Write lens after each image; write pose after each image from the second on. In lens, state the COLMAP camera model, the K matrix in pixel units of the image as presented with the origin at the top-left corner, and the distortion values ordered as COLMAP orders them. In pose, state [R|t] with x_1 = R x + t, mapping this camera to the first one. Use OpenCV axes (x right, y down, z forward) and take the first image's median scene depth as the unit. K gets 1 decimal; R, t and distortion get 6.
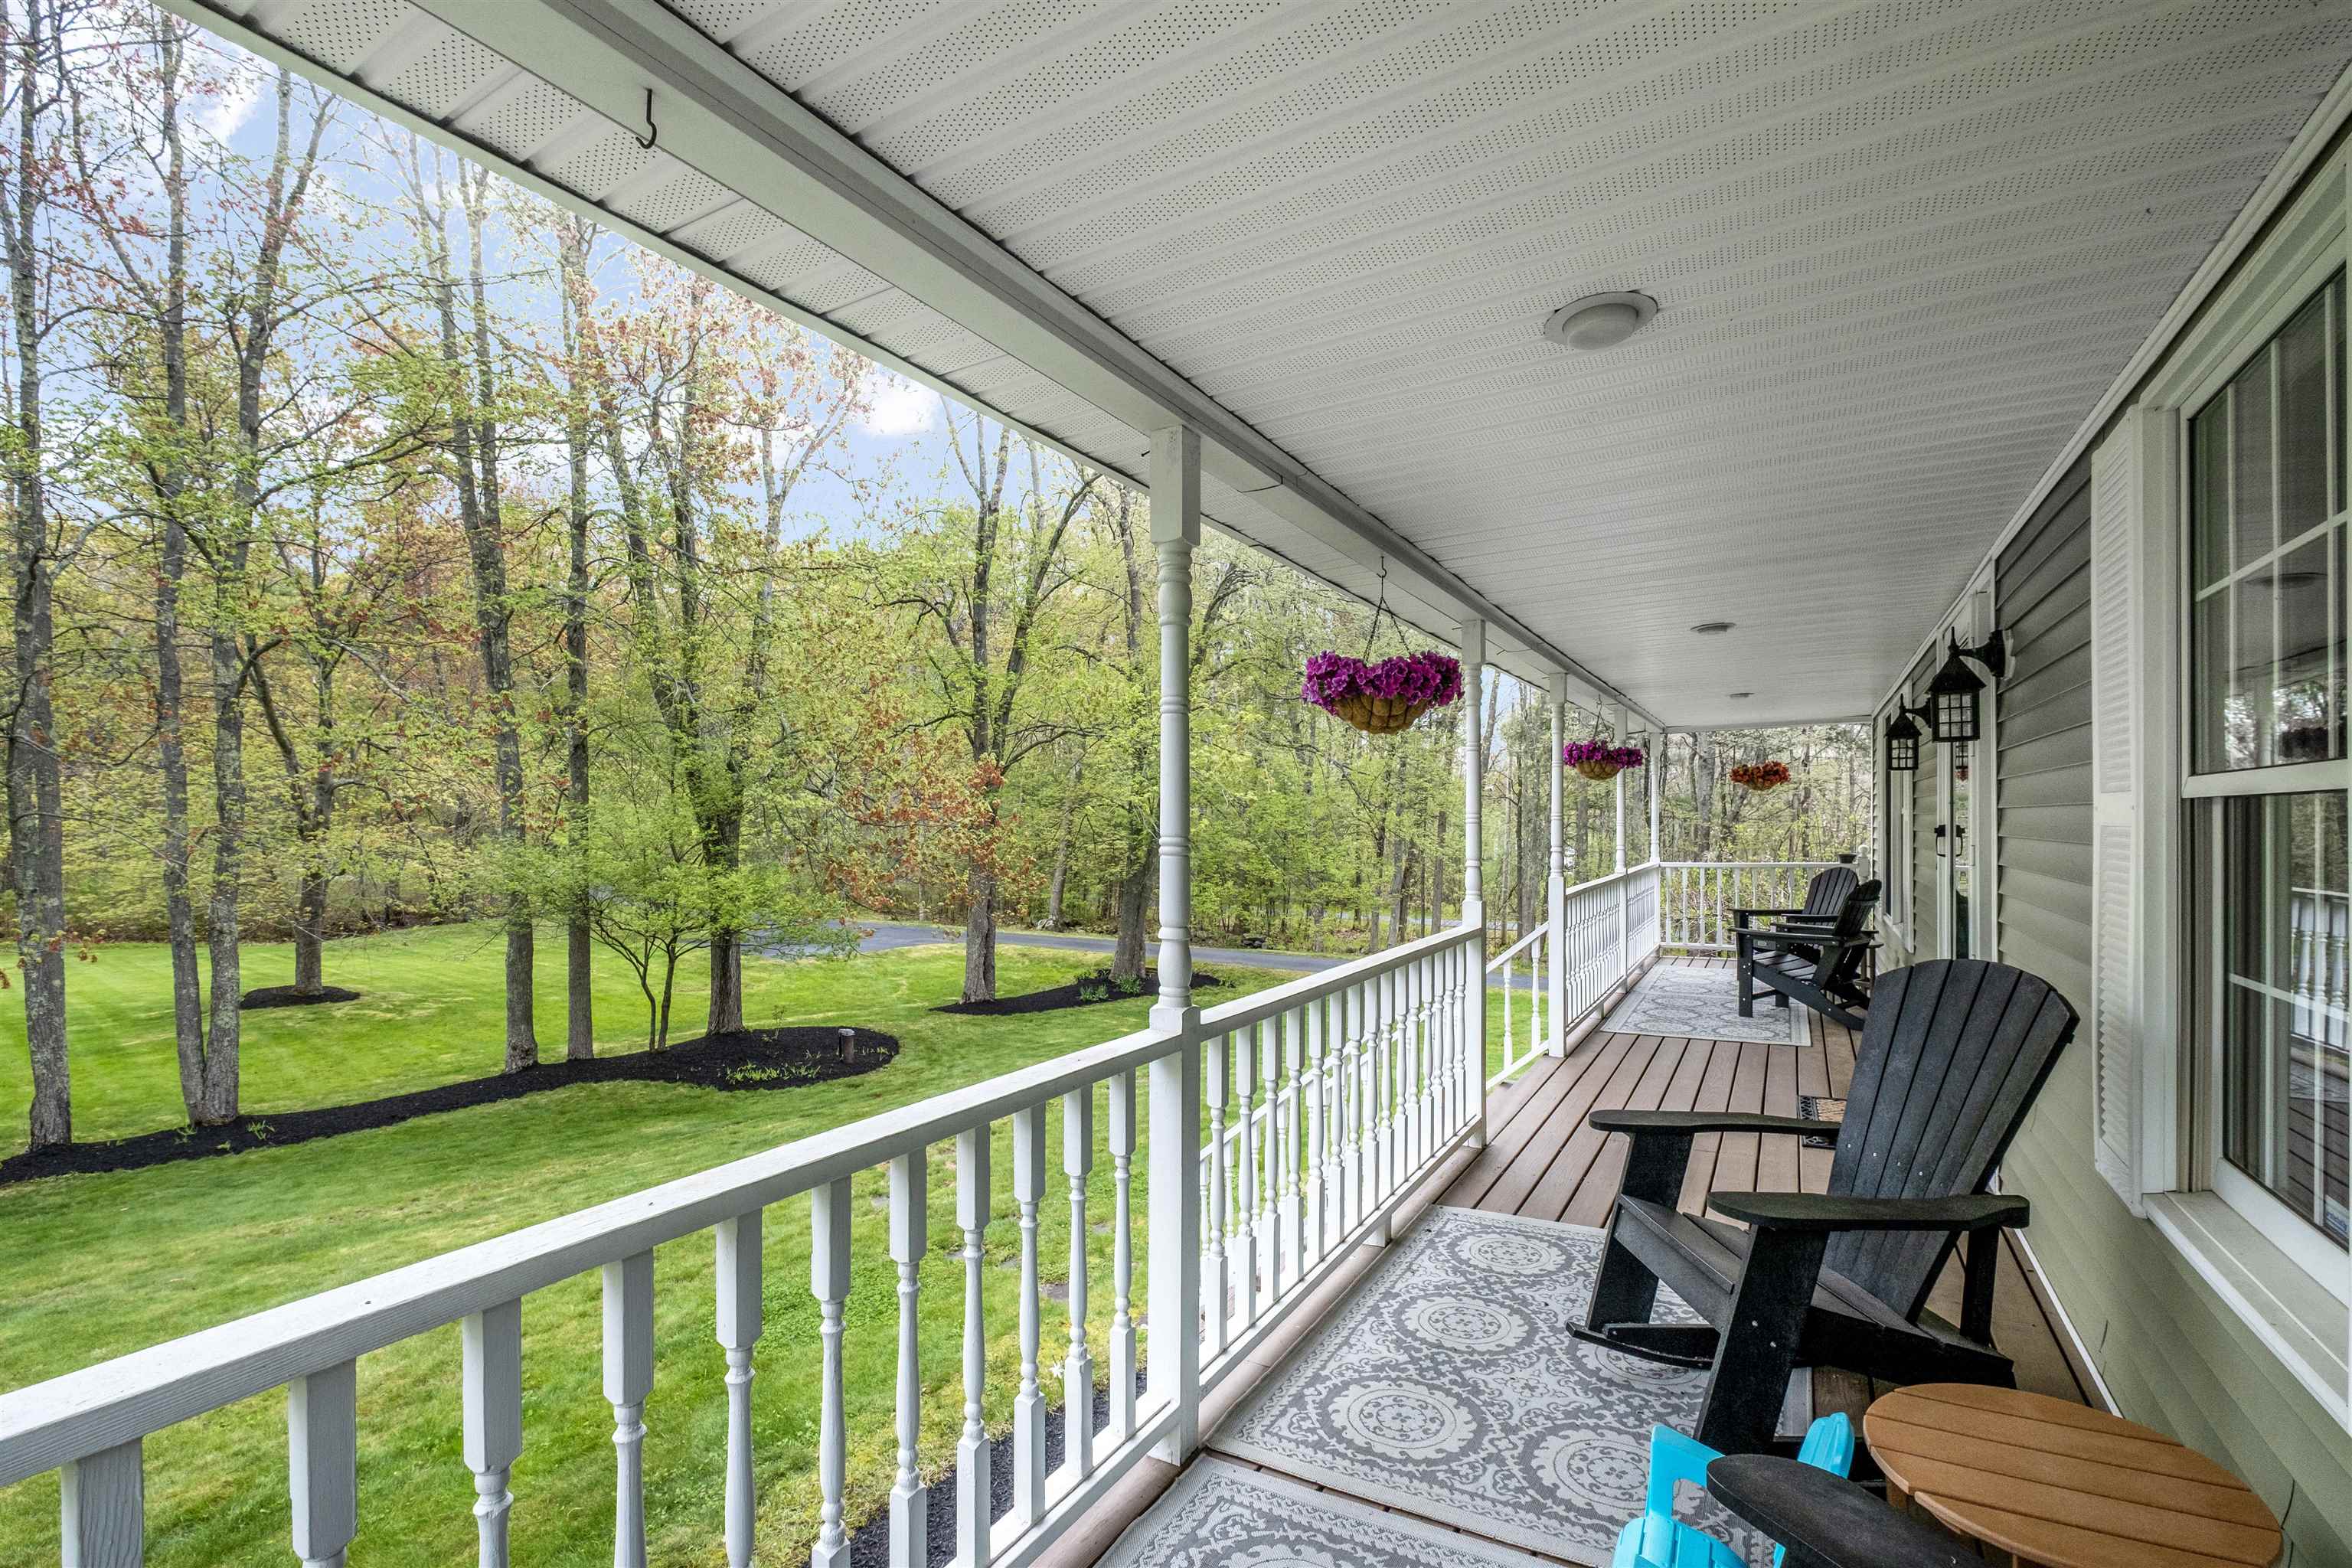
lens RADIAL K [[1092.6, 0, 1170.1], [0, 1092.6, 838.0], [0, 0, 1]] dist [0.021171, -0.000082]
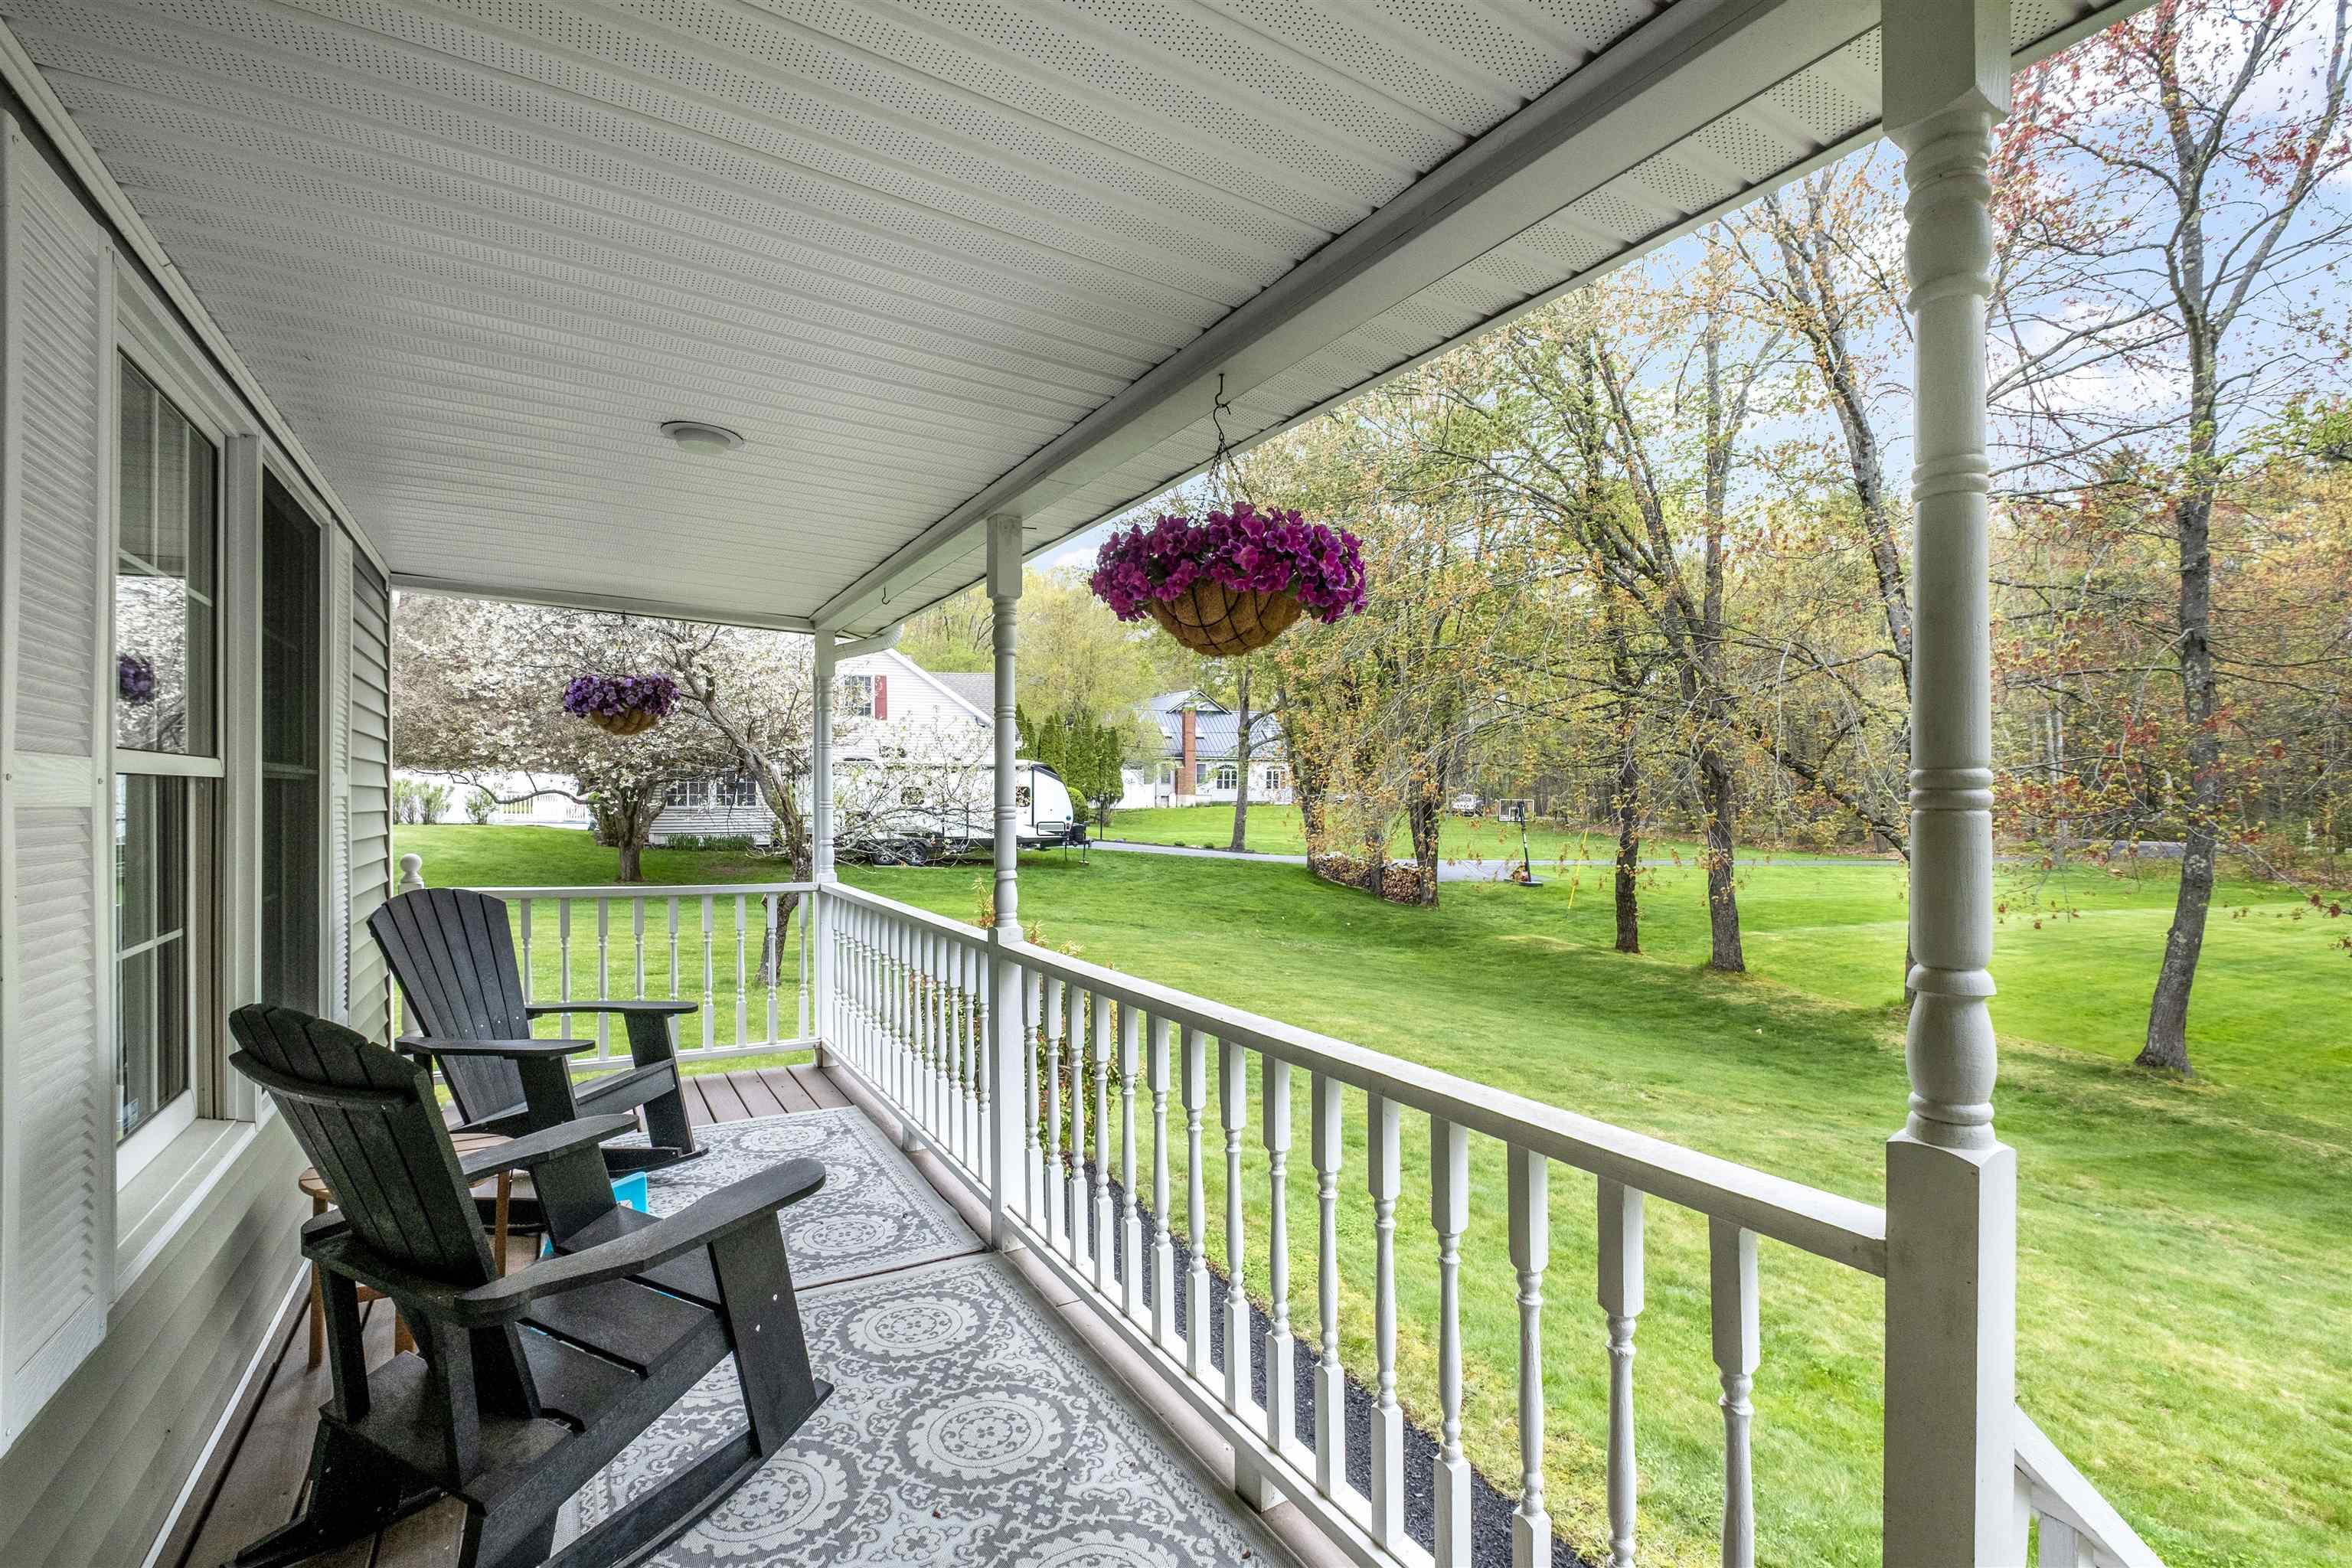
lens RADIAL K [[1036.8, 0, 1176.0], [0, 1036.8, 784.0], [0, 0, 1]] dist [0.018164, 0.000135]
pose [[-0.481684, 0.002846, -0.876340, 0.897204], [-0.009766, 0.999915, 0.008615, -0.035237], [0.876290, 0.012708, -0.481616, 1.540701]]
